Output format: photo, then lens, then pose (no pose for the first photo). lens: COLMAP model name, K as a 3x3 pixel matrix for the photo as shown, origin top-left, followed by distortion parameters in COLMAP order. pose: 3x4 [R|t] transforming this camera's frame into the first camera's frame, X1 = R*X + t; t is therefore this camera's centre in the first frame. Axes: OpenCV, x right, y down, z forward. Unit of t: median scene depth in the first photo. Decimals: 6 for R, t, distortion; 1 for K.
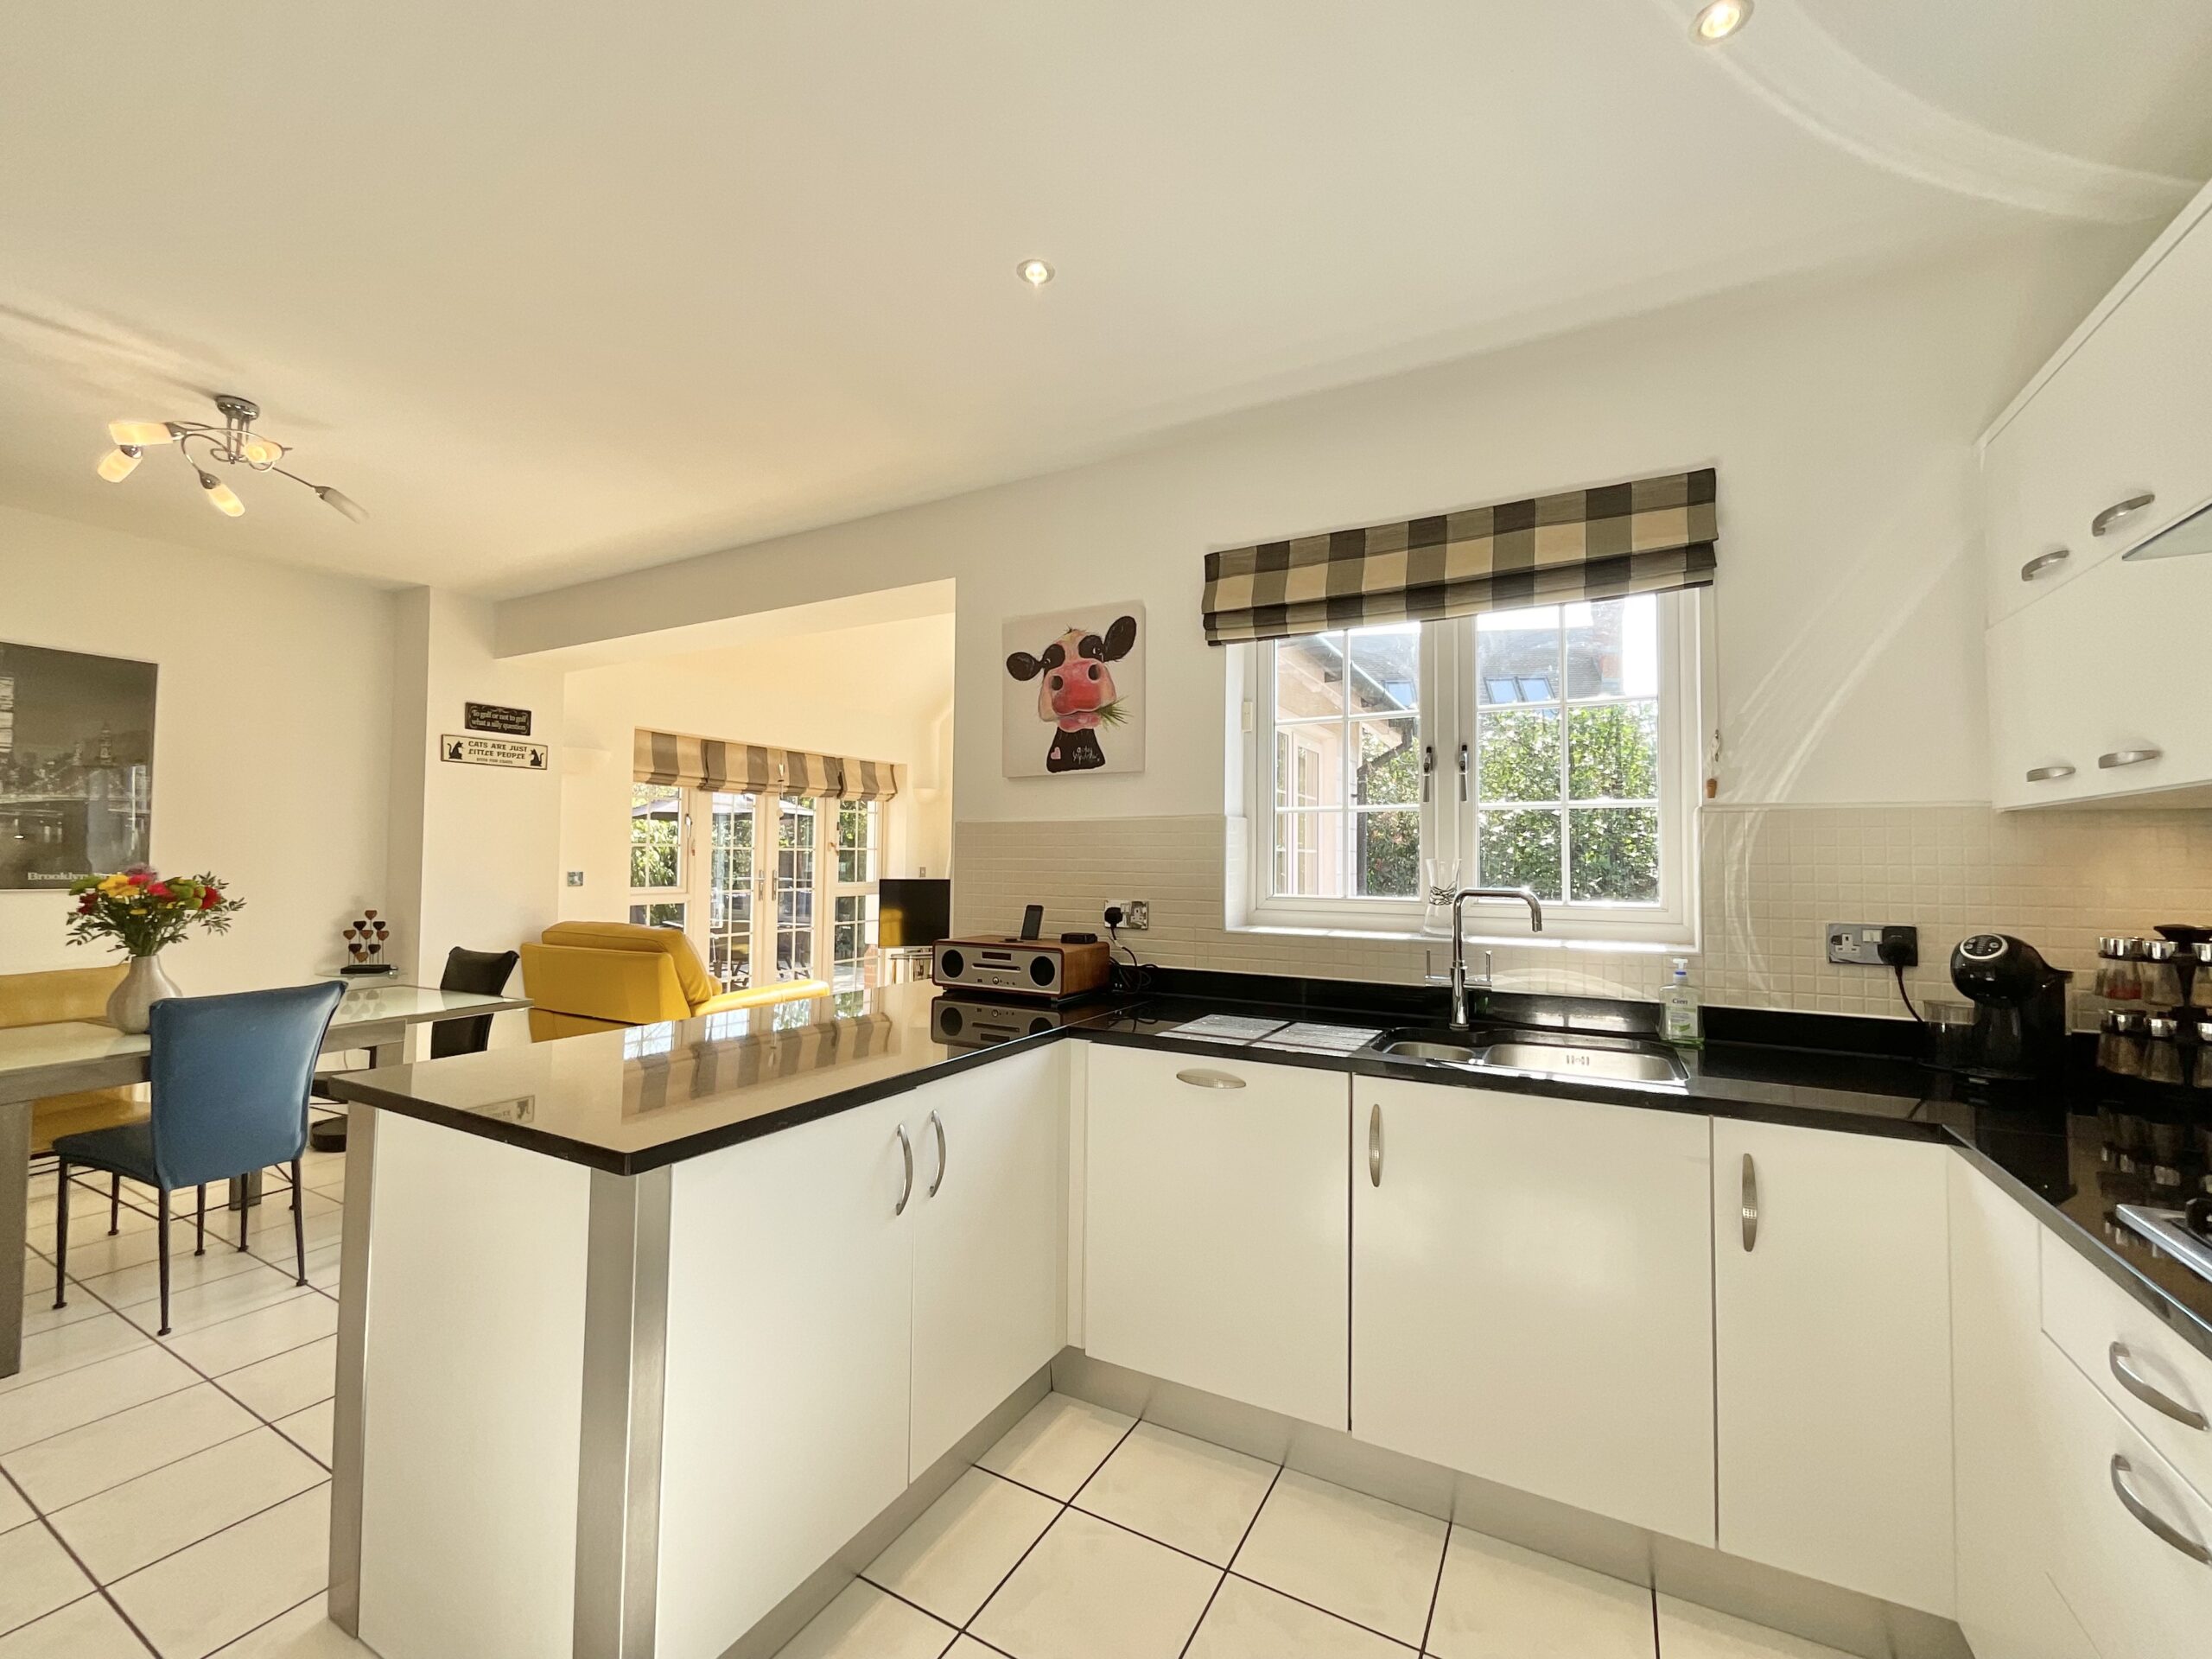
lens RADIAL K [[893.2, 0, 1107.8], [0, 893.2, 830.6], [0, 0, 1]] dist [-0.003739, -0.000229]
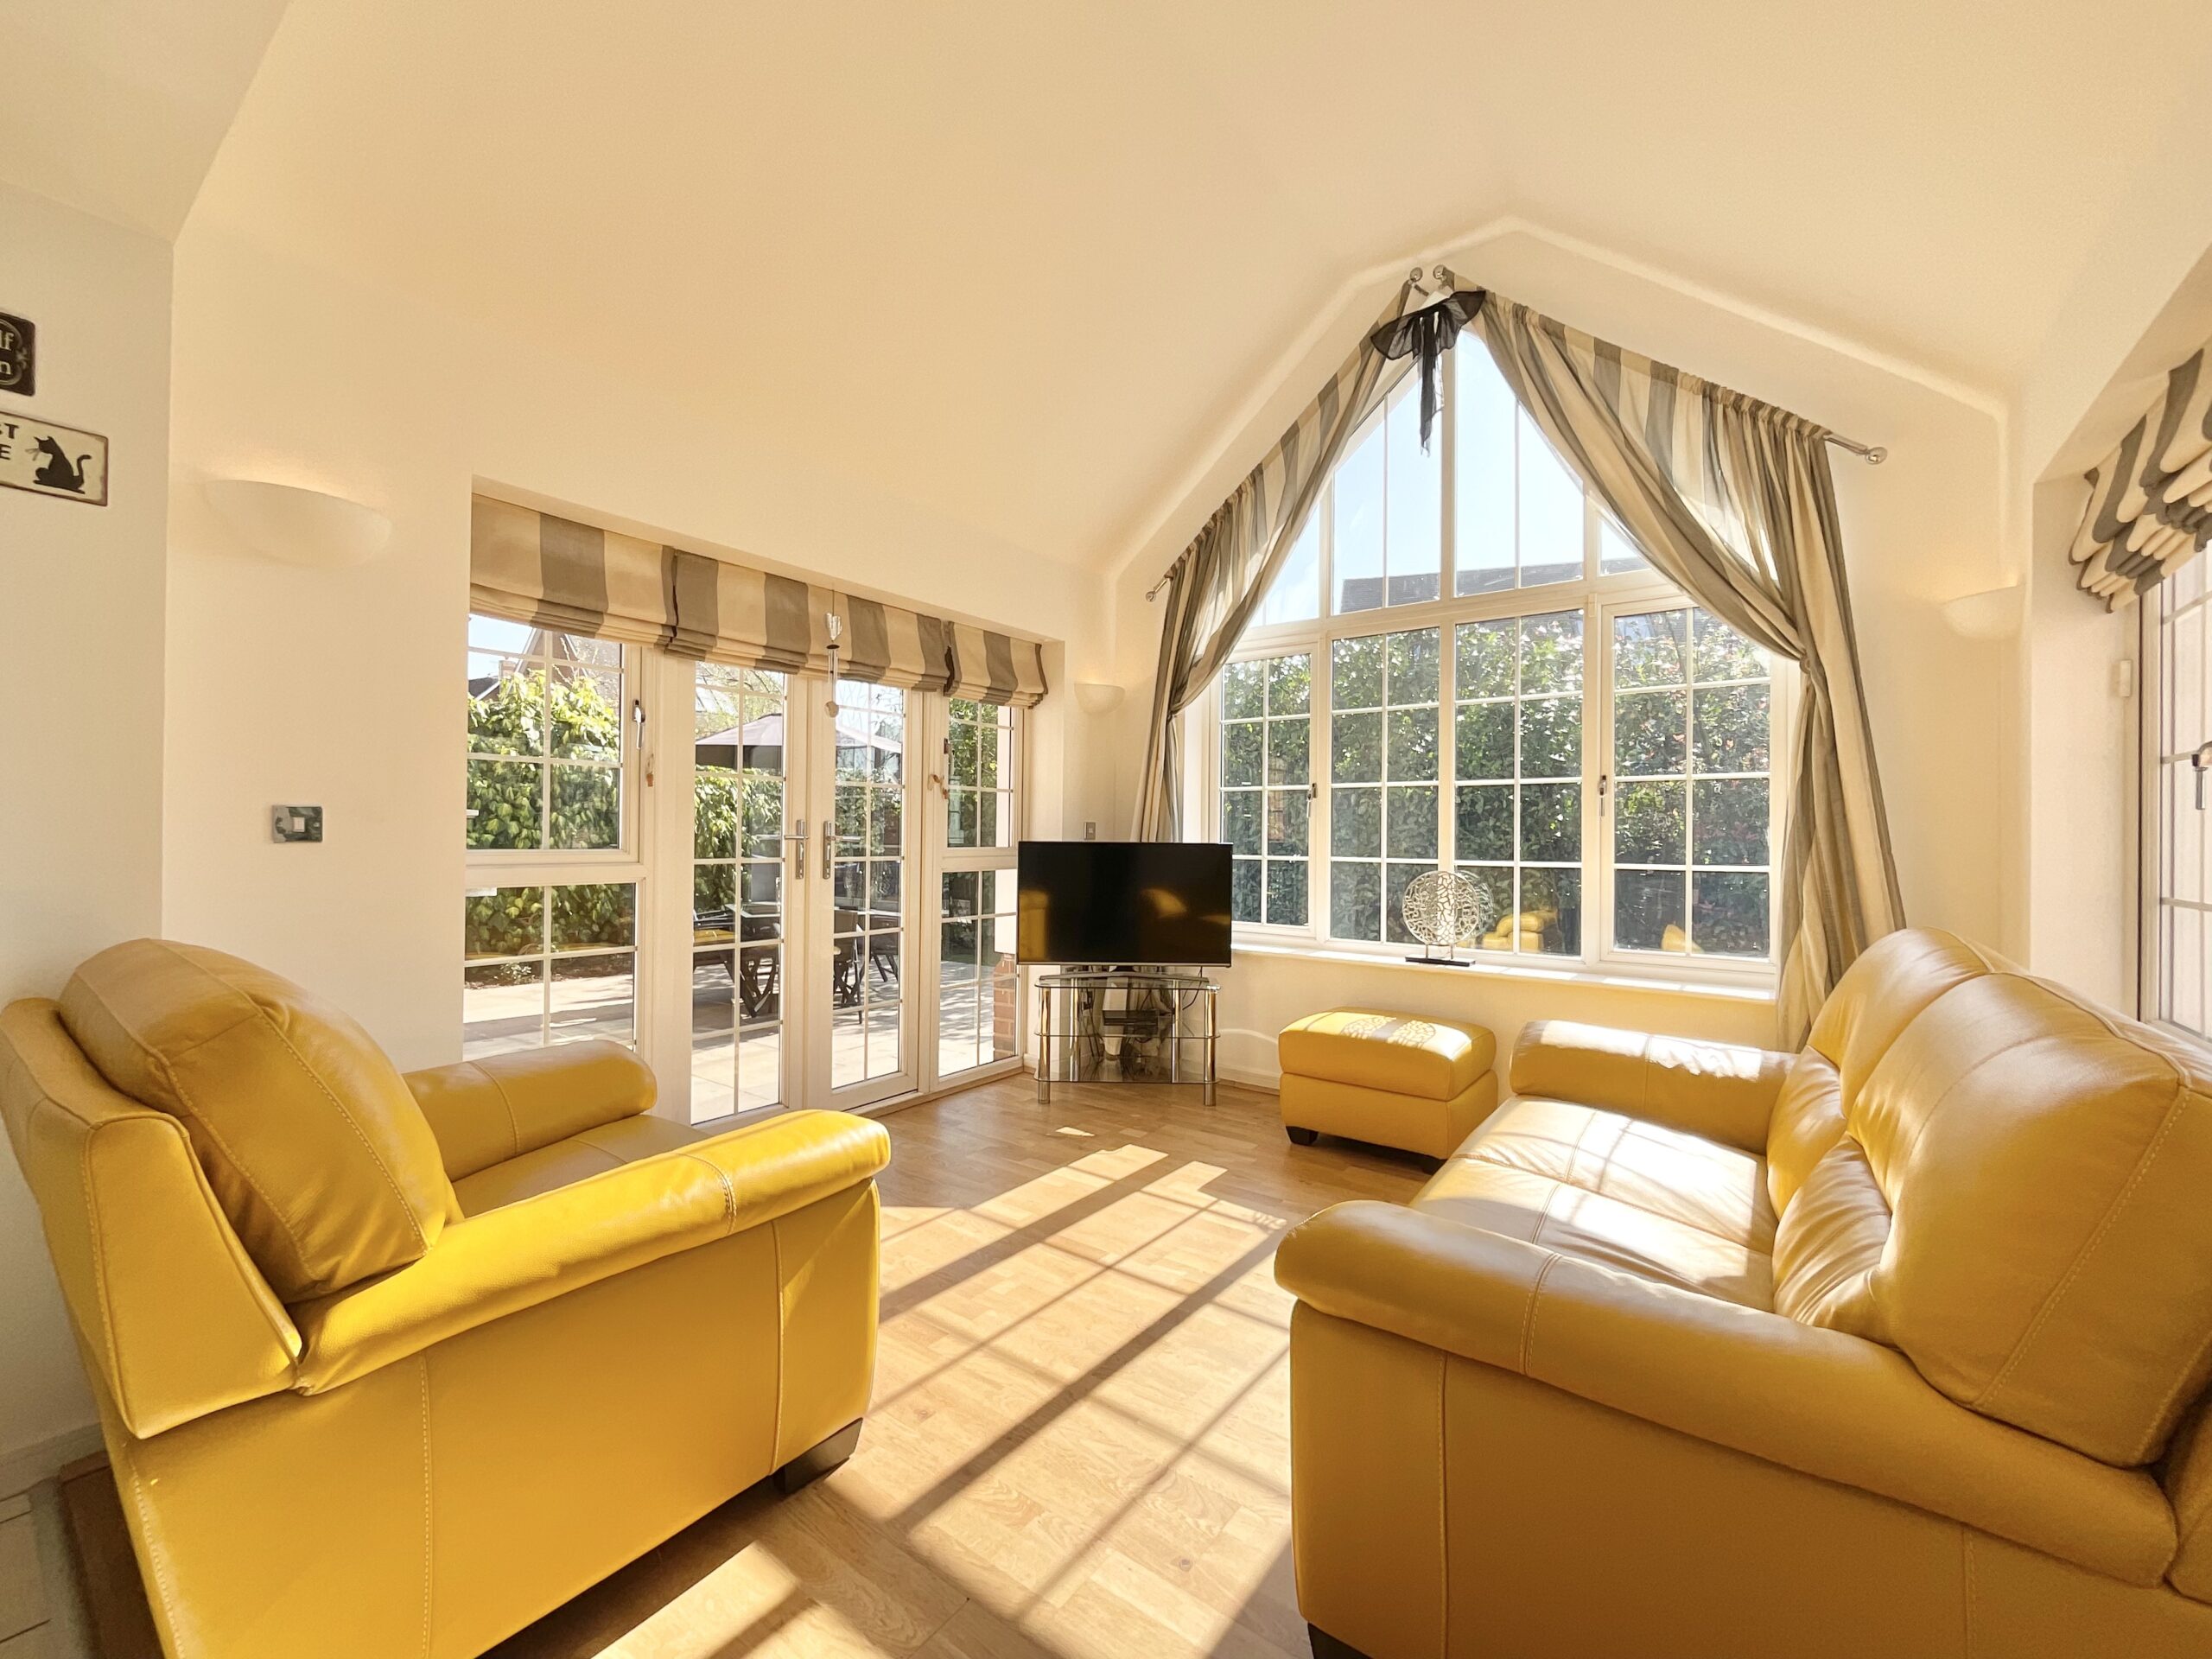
lens RADIAL K [[893.2, 0, 1107.8], [0, 893.2, 830.6], [0, 0, 1]] dist [-0.003739, -0.000229]
pose [[0.990077, 0.000837, -0.140524, -0.126502], [0.002971, 0.999634, 0.026881, 0.034322], [0.140495, -0.027032, 0.989712, 0.471330]]
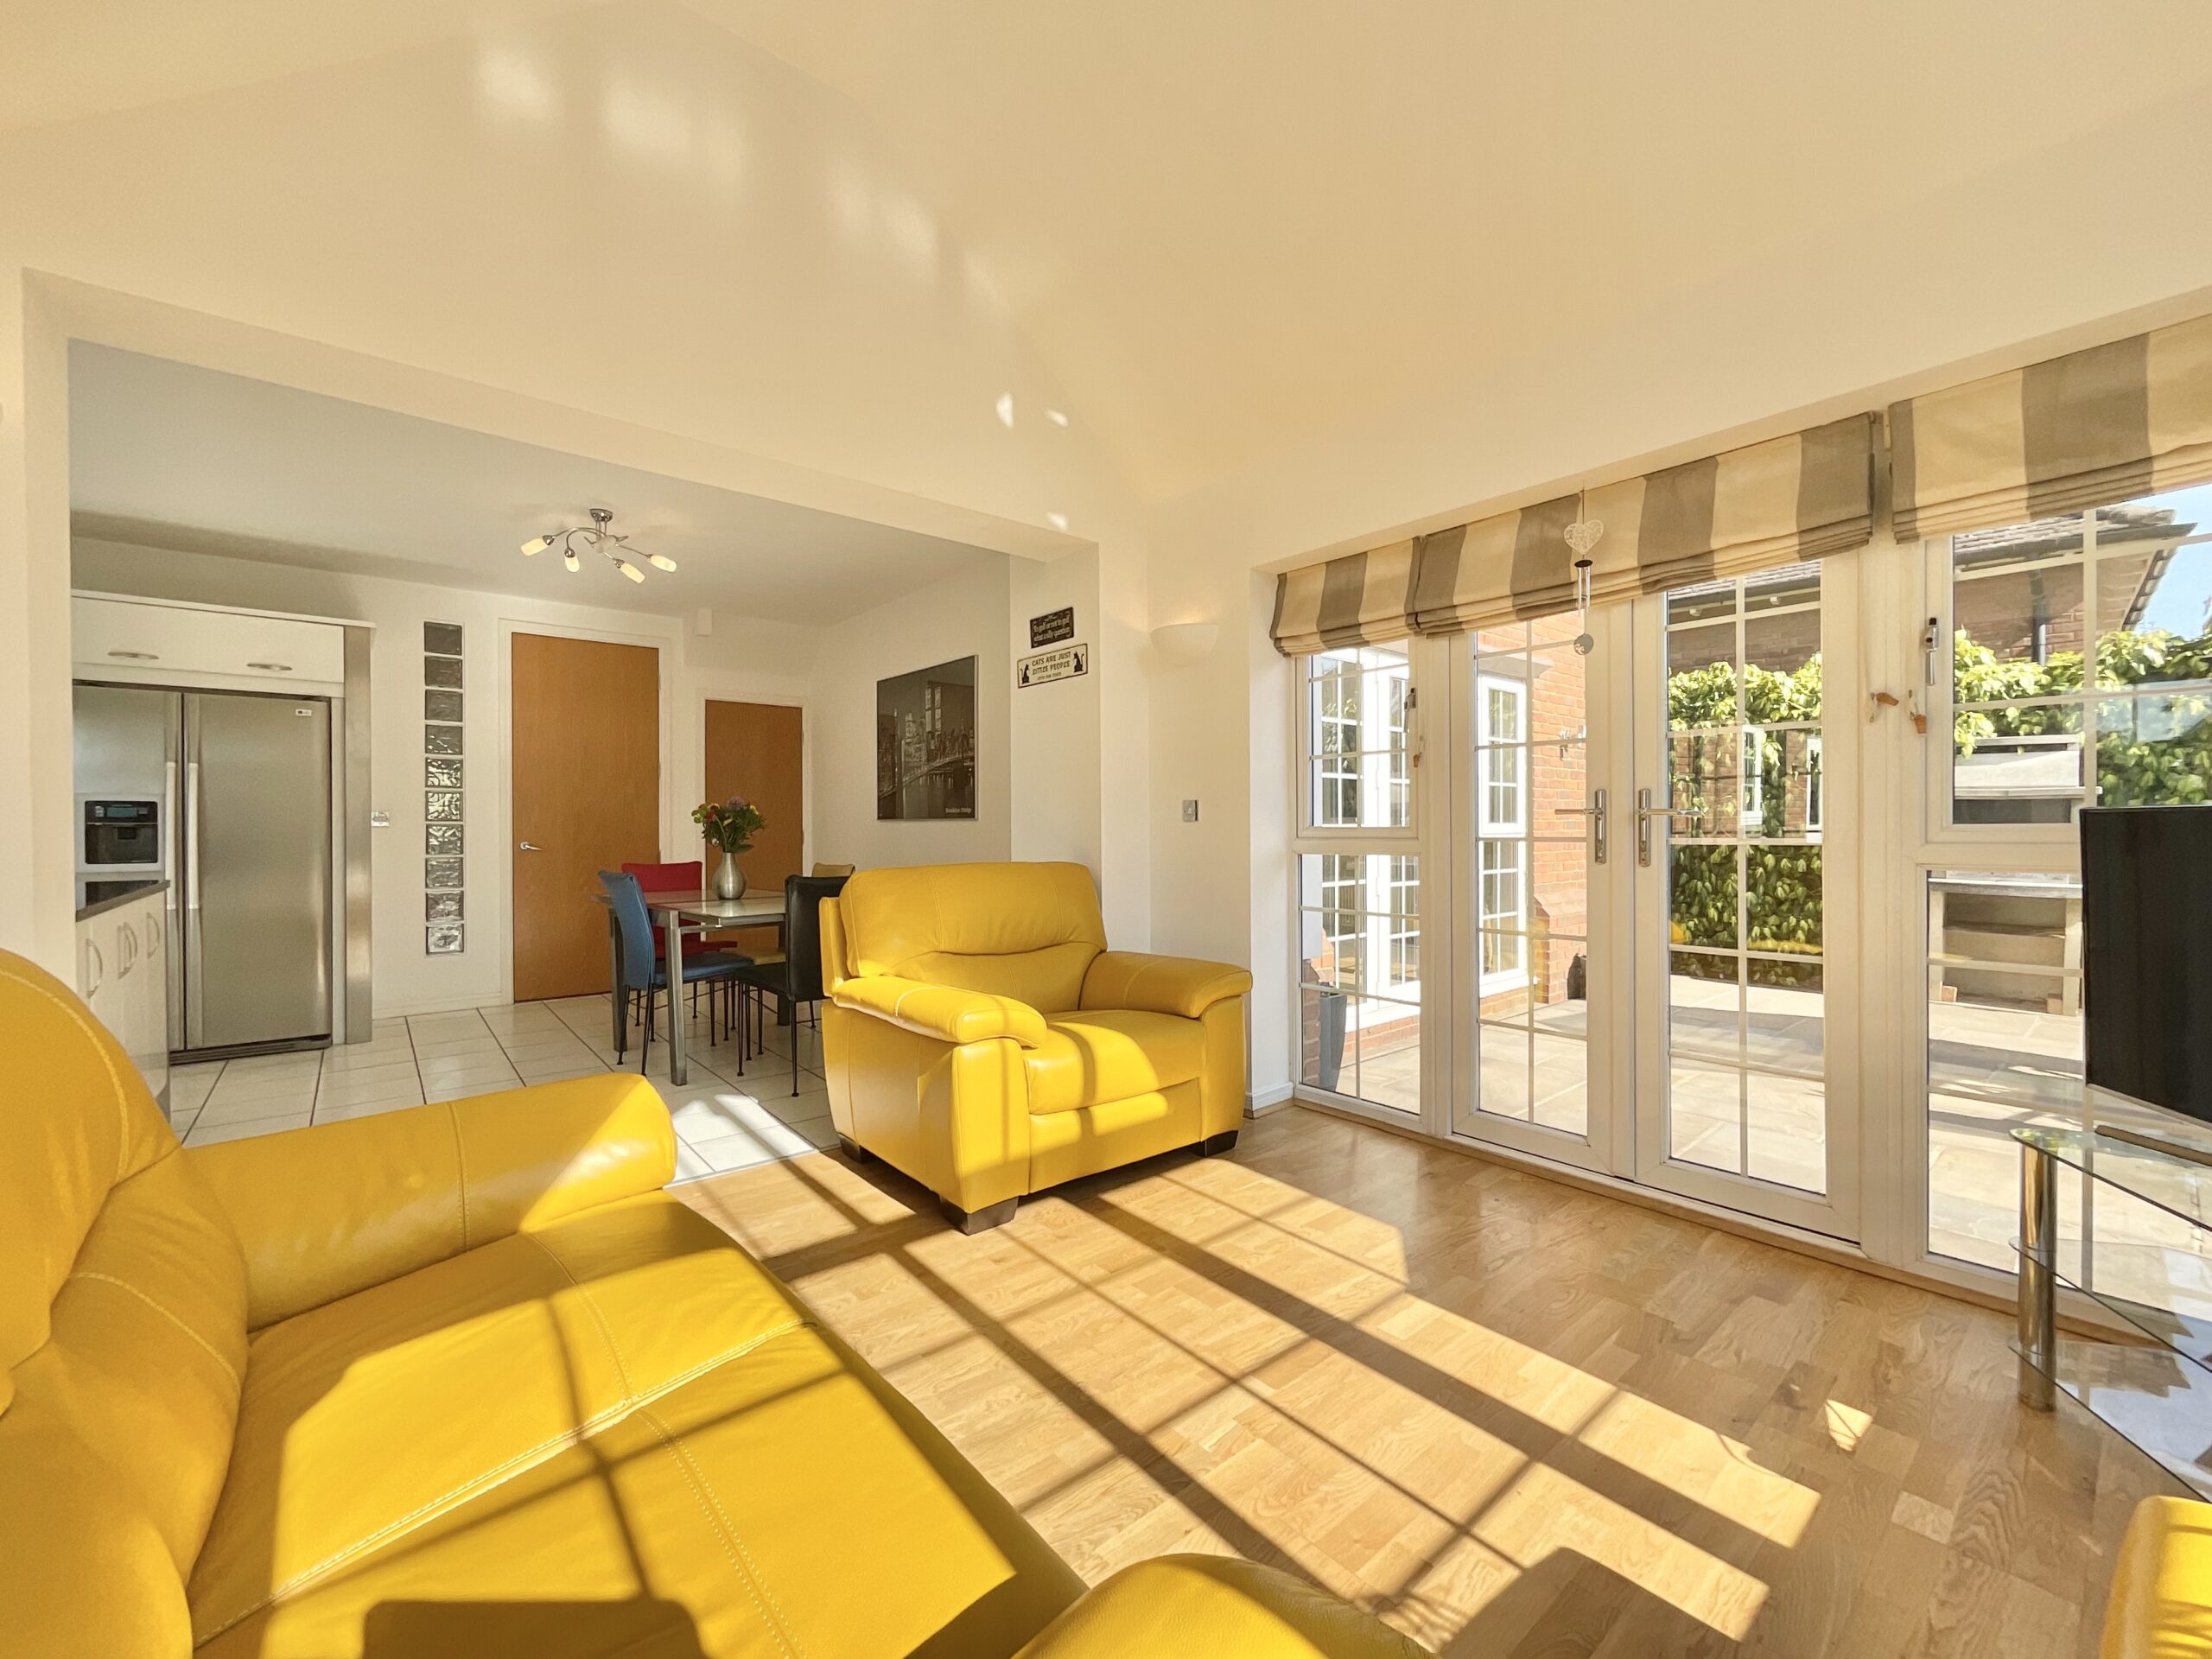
lens RADIAL K [[894.9, 0, 1106.0], [0, 894.9, 829.5], [0, 0, 1]] dist [0.001638, 0.000162]
pose [[-0.361927, -0.002443, -0.932203, 0.076081], [0.034260, 0.999286, -0.015920, 0.057049], [0.931577, -0.037699, -0.361585, 0.868584]]
